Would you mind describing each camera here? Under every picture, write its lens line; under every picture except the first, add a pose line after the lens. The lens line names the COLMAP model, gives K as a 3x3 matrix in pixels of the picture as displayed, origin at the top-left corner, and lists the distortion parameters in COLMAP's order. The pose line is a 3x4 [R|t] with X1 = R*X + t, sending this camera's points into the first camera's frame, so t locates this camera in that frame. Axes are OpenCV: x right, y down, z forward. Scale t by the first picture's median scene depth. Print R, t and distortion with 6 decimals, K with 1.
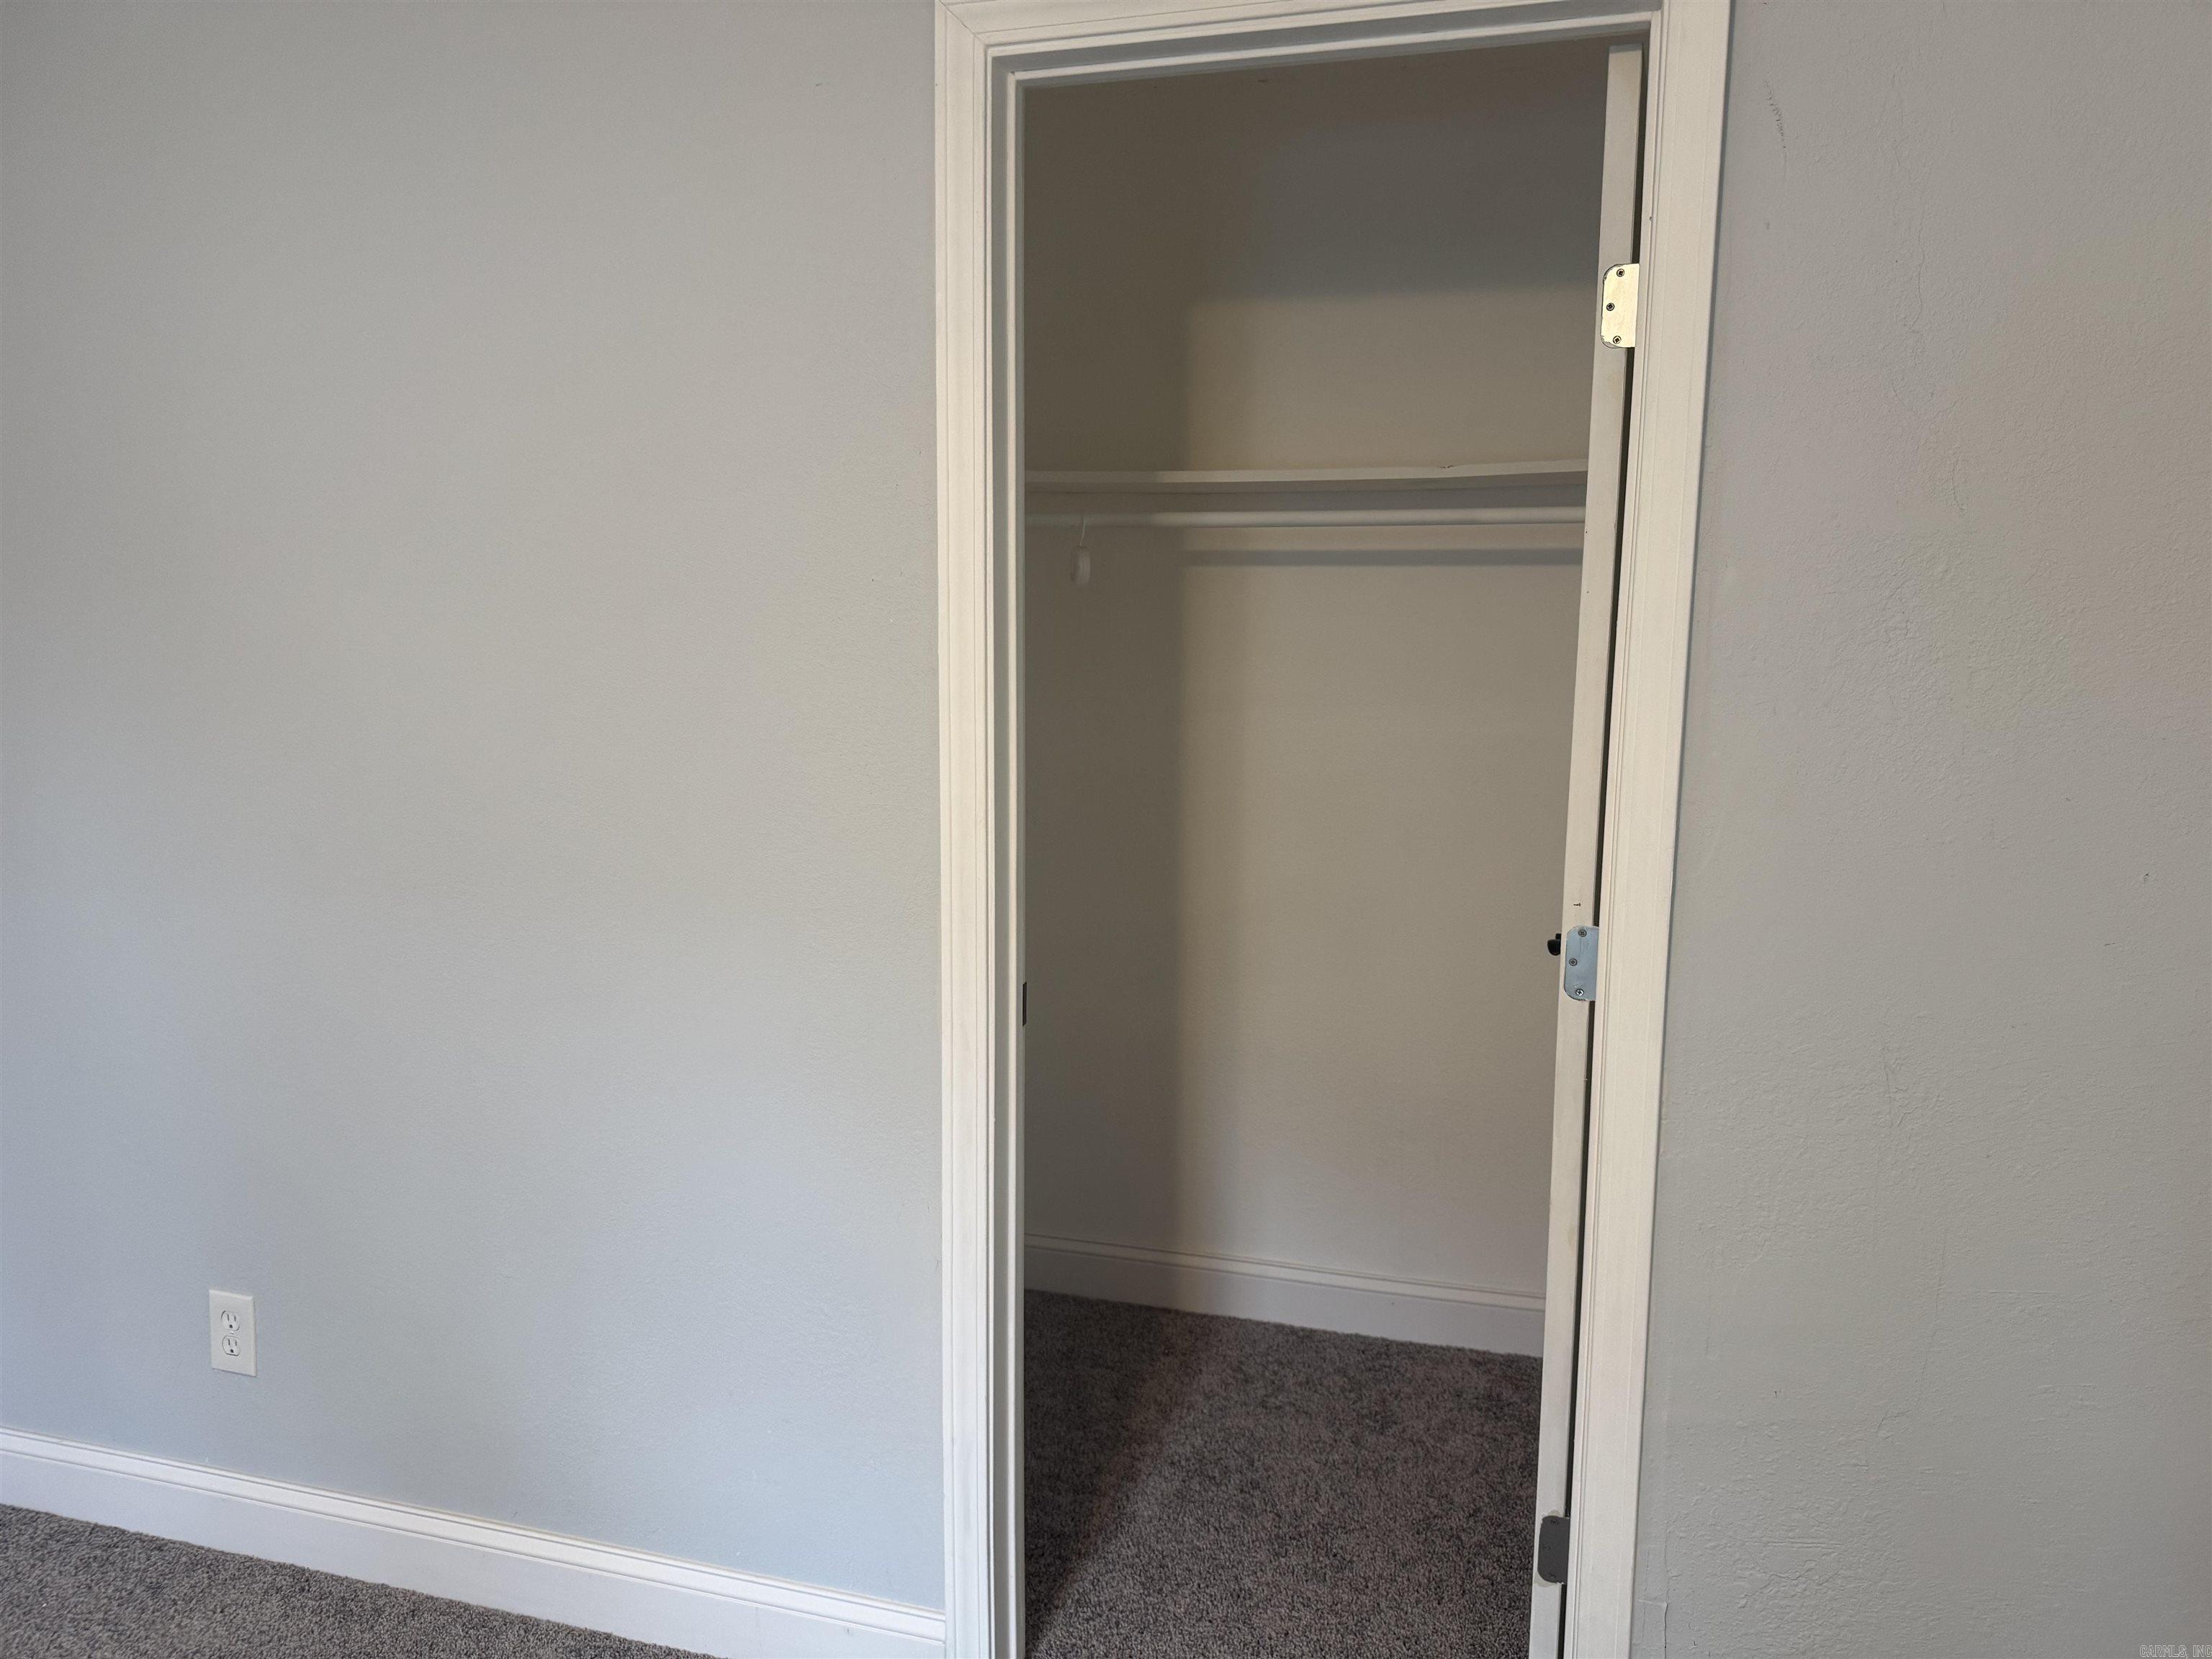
lens RADIAL K [[1553.6, 0, 1106.0], [0, 1553.6, 829.5], [0, 0, 1]] dist [0.028704, -0.026106]
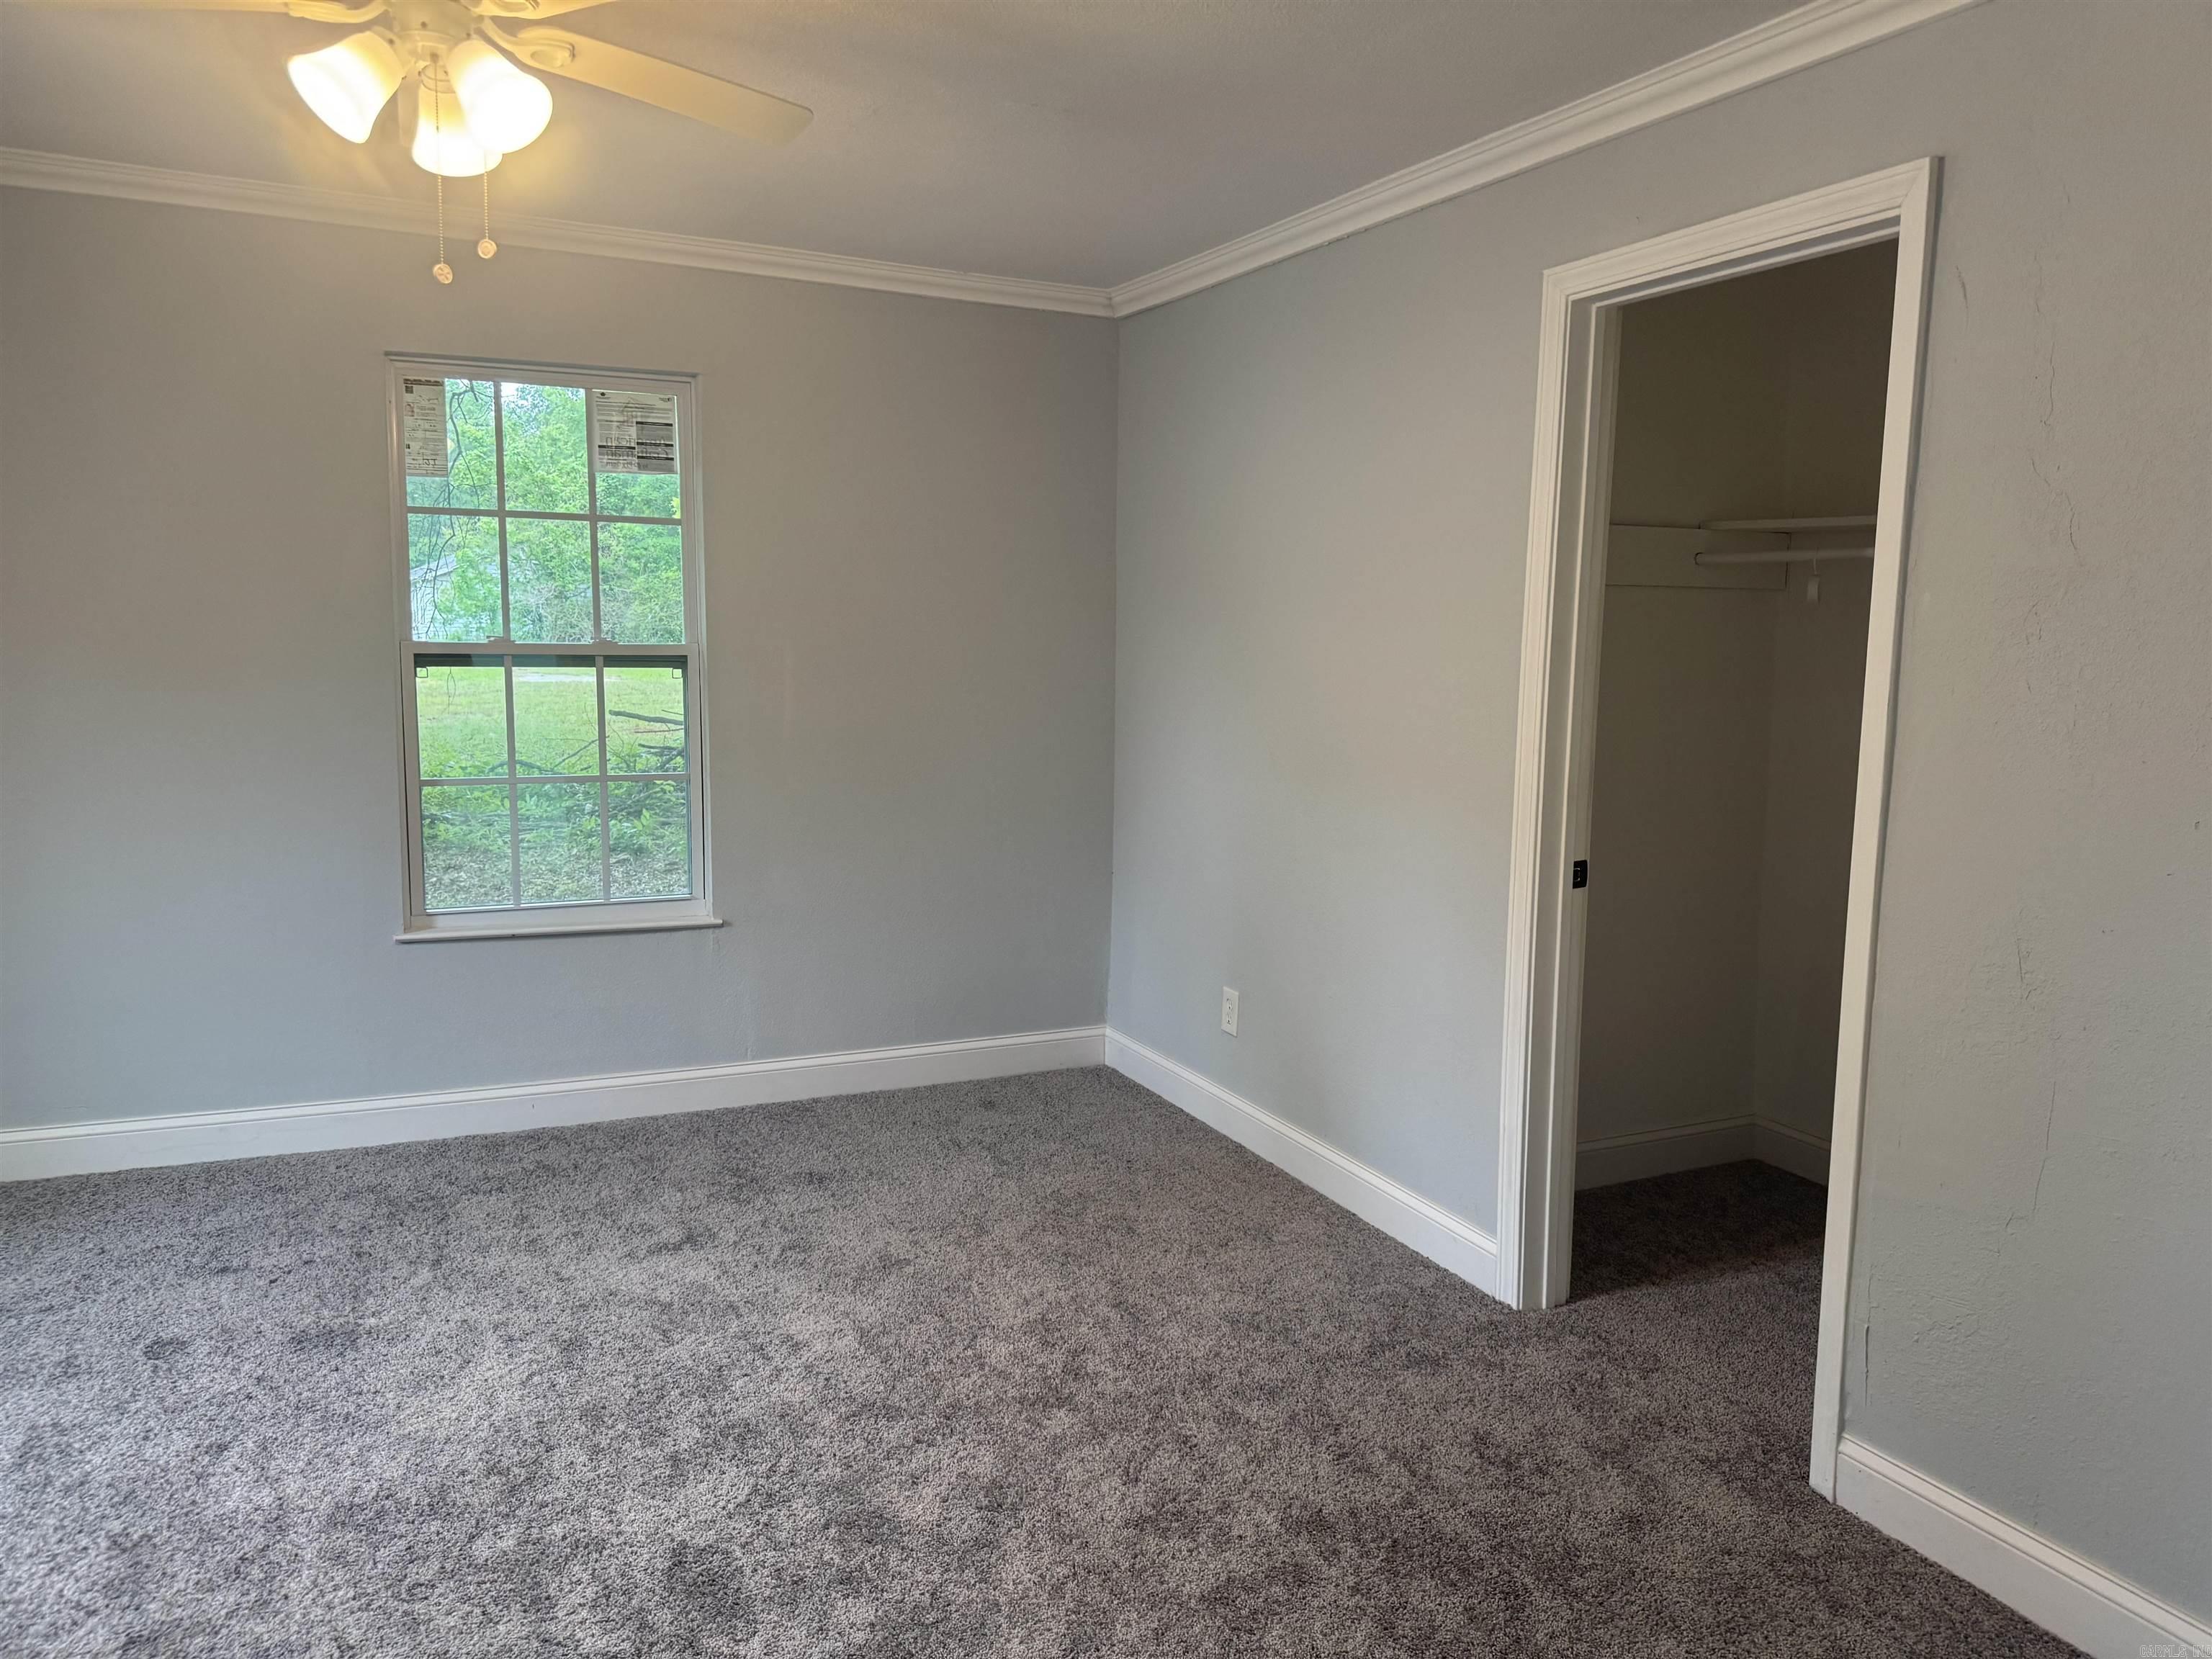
lens RADIAL K [[1717.3, 0, 1106.0], [0, 1717.3, 829.5], [0, 0, 1]] dist [-0.000302, -0.000078]
pose [[0.653782, 0.091196, -0.751167, 0.863545], [-0.112925, 0.993353, 0.022313, 0.078628], [0.748209, 0.070238, 0.659735, -0.474028]]
